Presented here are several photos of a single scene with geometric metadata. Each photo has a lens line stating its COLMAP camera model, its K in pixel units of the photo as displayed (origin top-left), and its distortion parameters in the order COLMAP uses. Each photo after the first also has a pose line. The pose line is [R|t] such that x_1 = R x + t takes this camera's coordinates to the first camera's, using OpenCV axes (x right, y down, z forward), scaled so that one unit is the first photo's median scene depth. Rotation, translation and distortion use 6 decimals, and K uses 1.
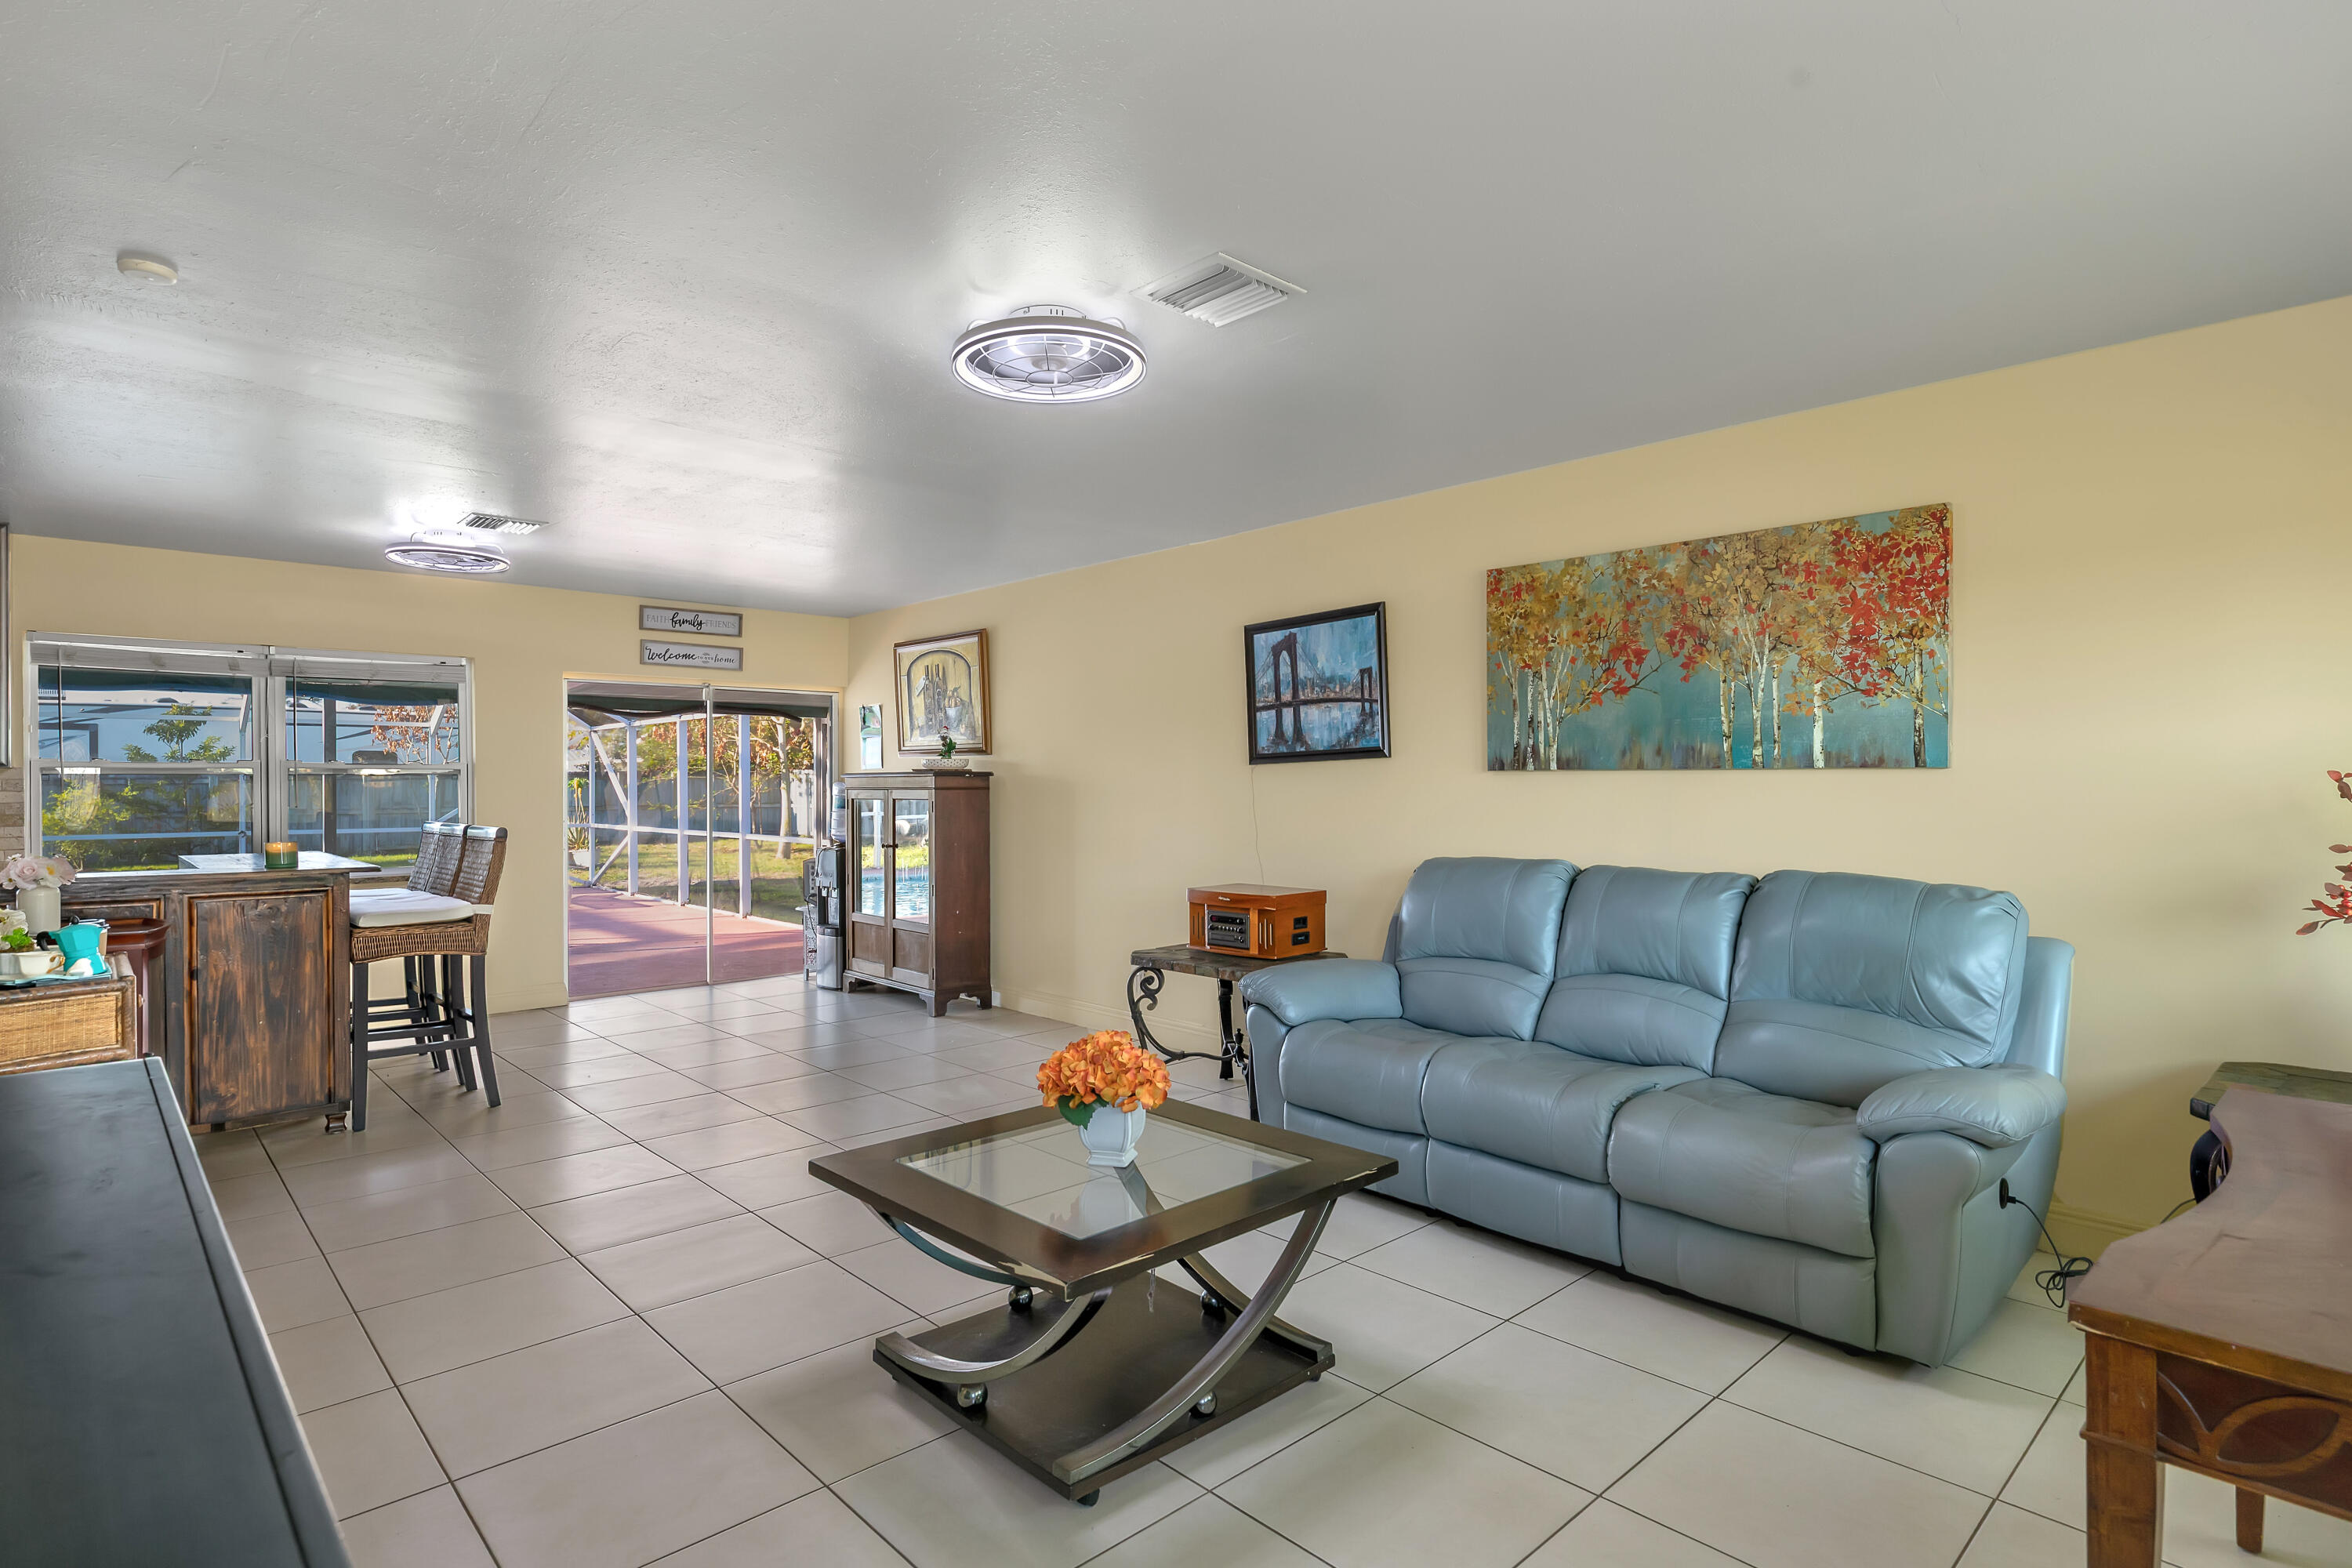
lens RADIAL K [[1188.0, 0, 1208.0], [0, 1188.0, 789.9], [0, 0, 1]] dist [0.002621, 0.000141]
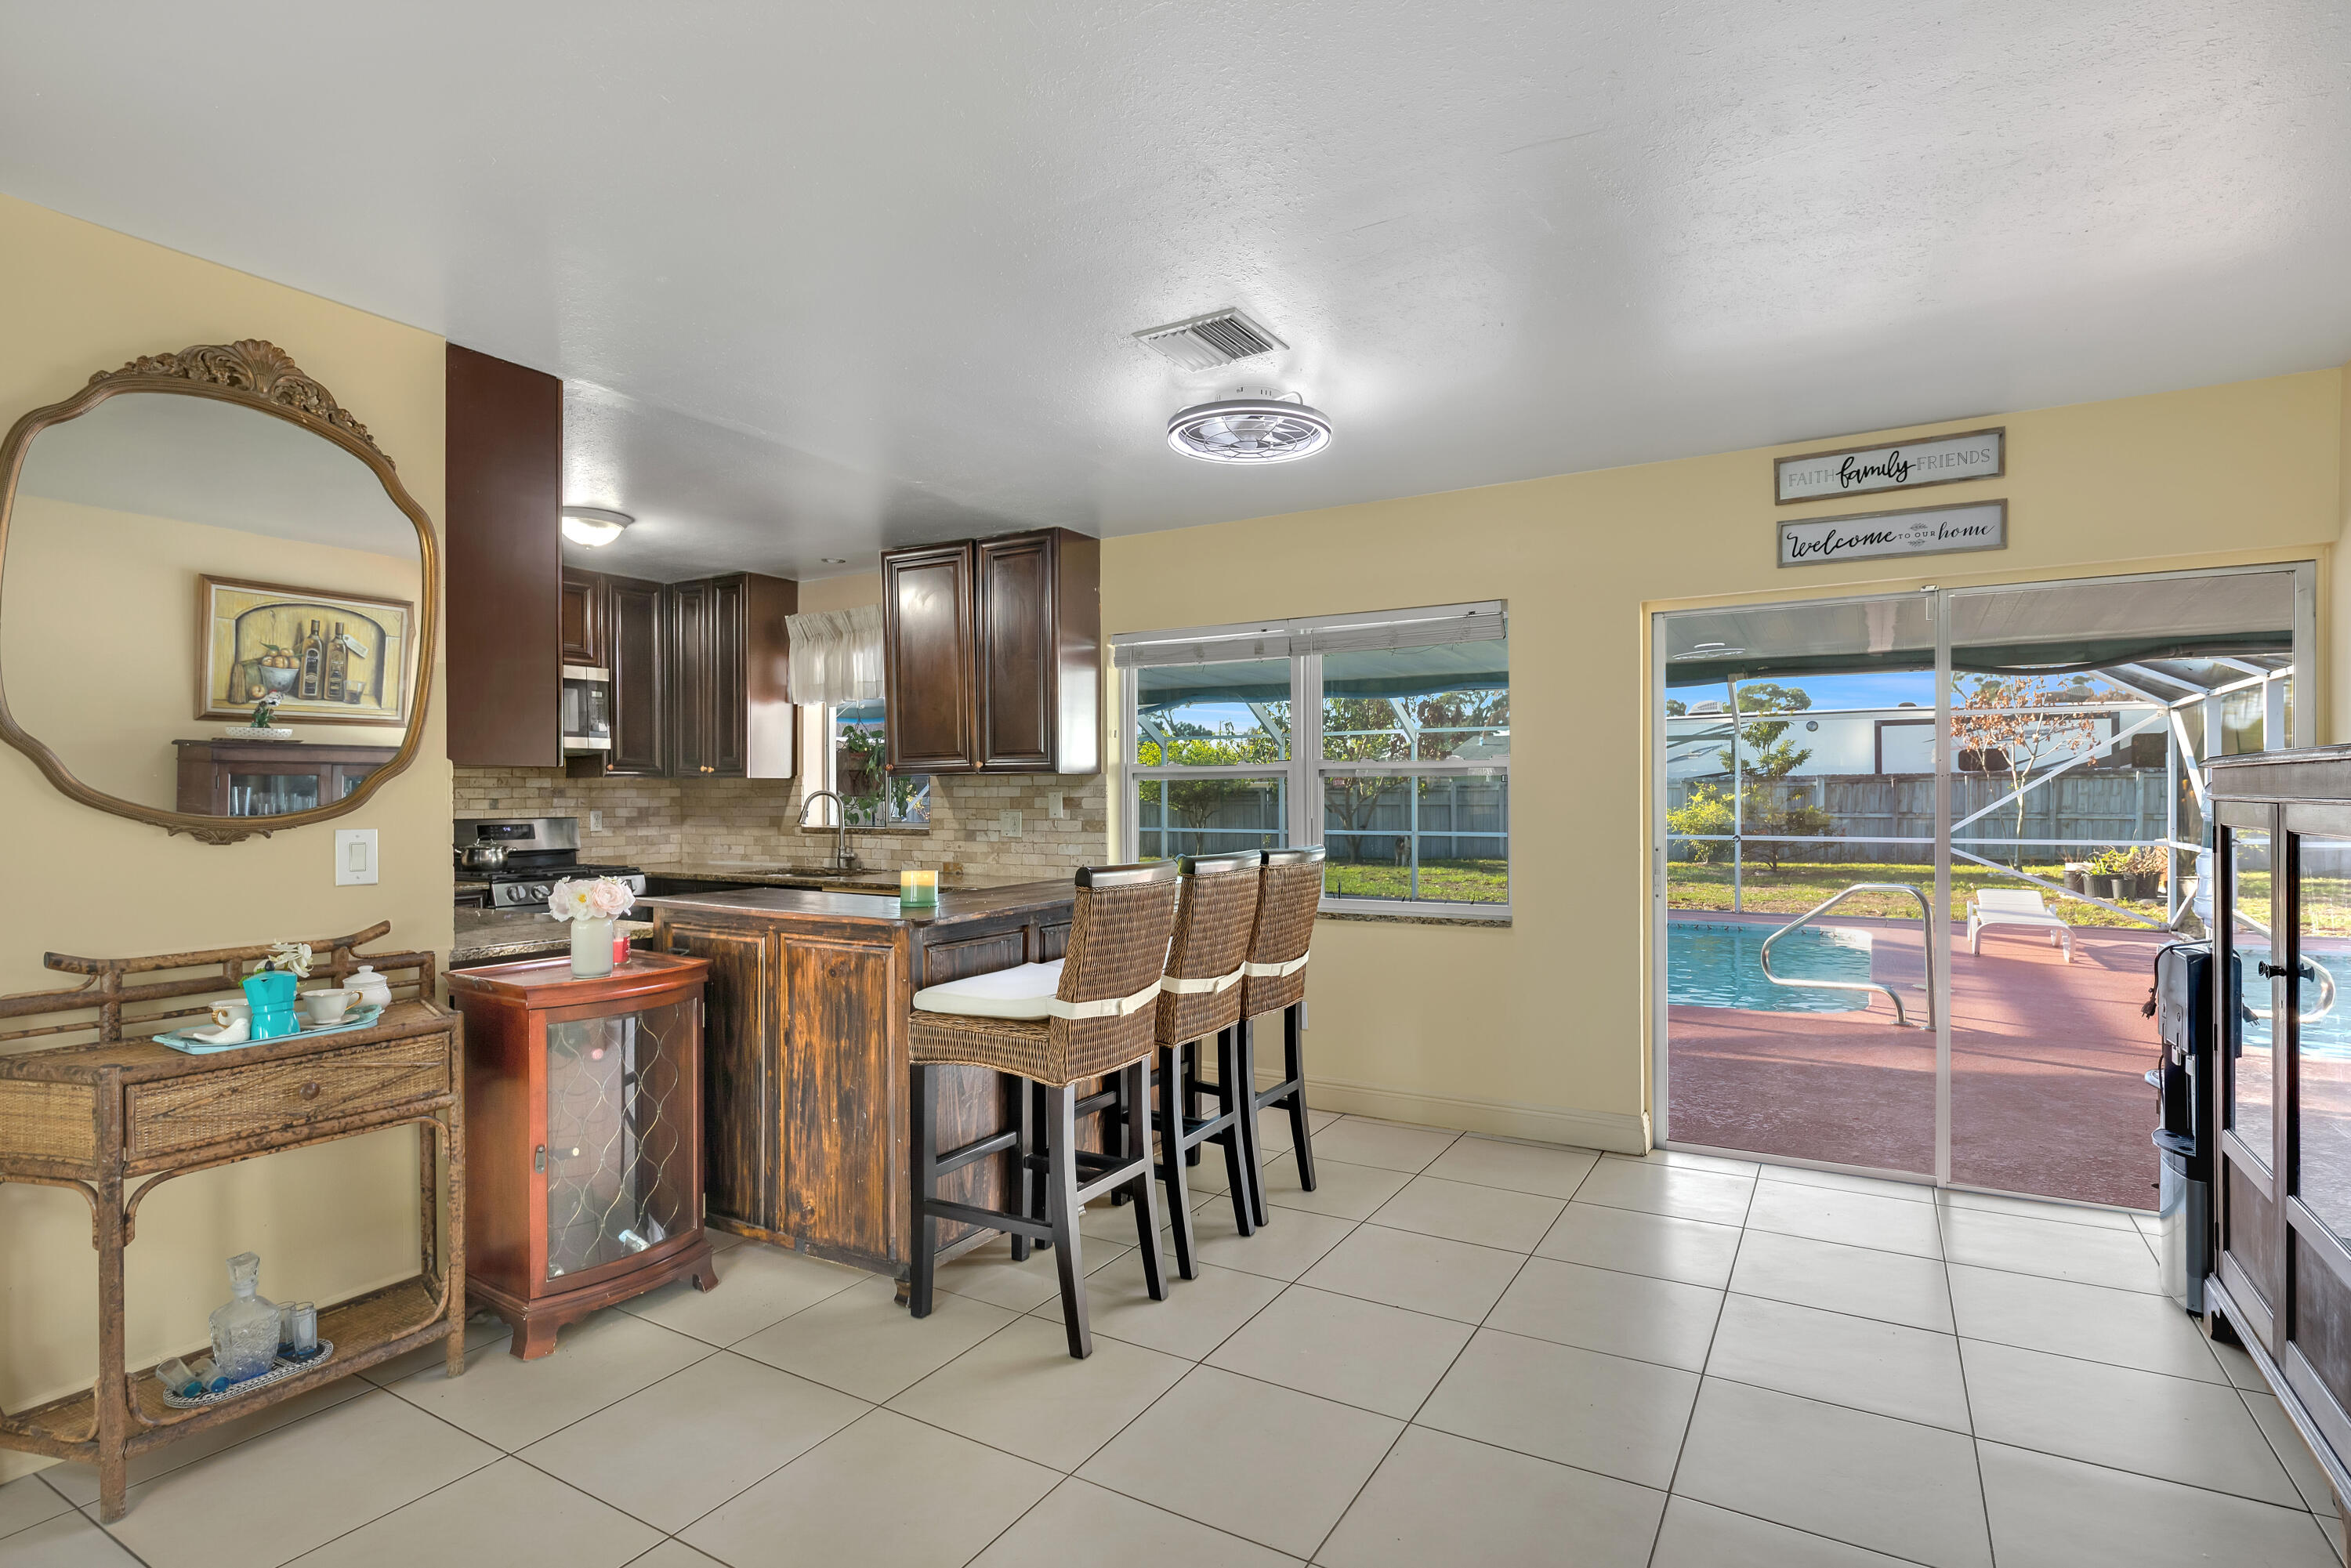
lens RADIAL K [[1187.4, 0, 1207.4], [0, 1187.4, 789.9], [0, 0, 1]] dist [0.002621, 0.000141]
pose [[0.258825, -0.001170, -0.965924, -0.020277], [-0.001764, 0.999997, -0.001684, -0.003114], [0.965923, 0.002140, 0.258822, 0.596747]]
